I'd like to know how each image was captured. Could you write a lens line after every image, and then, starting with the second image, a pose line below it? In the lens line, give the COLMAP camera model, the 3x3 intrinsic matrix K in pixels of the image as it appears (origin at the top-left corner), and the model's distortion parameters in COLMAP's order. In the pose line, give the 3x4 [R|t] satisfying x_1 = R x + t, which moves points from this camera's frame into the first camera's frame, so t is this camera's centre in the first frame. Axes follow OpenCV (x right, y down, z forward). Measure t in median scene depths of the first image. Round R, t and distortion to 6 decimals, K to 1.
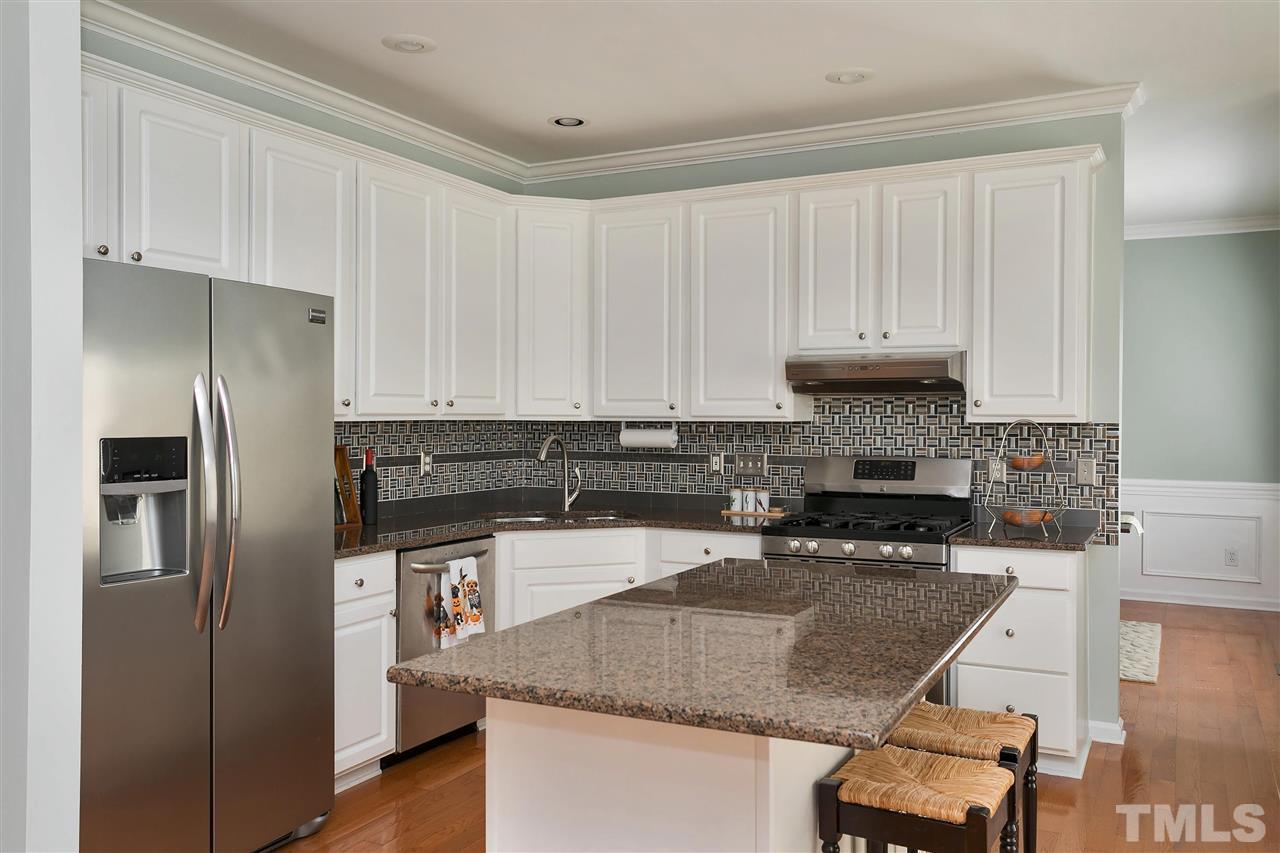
lens RADIAL K [[1058.0, 0, 652.0], [0, 1058.0, 427.6], [0, 0, 1]] dist [0.035257, -0.018828]
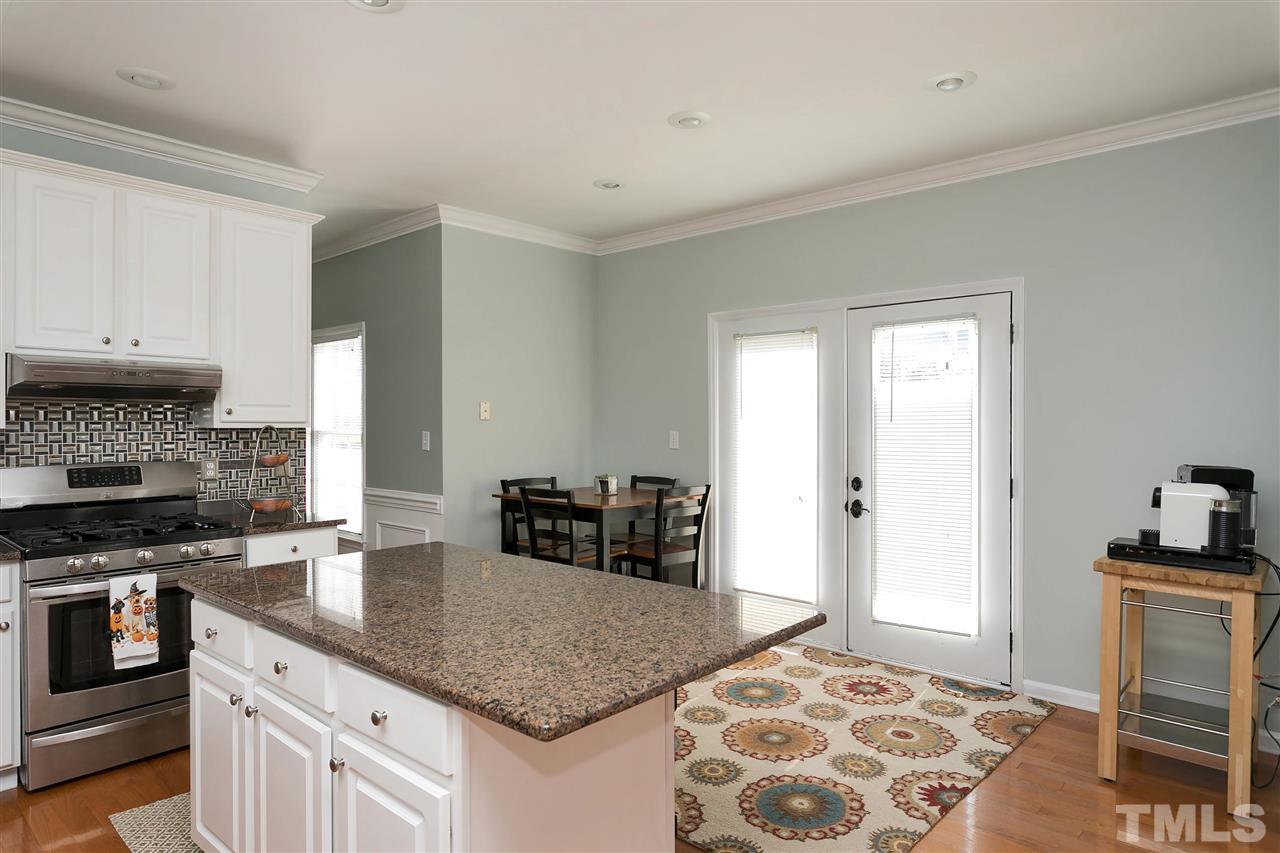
lens RADIAL K [[770.0, 0, 640.7], [0, 770.0, 431.7], [0, 0, 1]] dist [-0.001035, -0.000124]
pose [[0.230499, -0.012445, 0.972993, -0.388024], [0.009333, 0.999900, 0.010578, -0.005432], [-0.973028, 0.006643, 0.230592, 0.366750]]
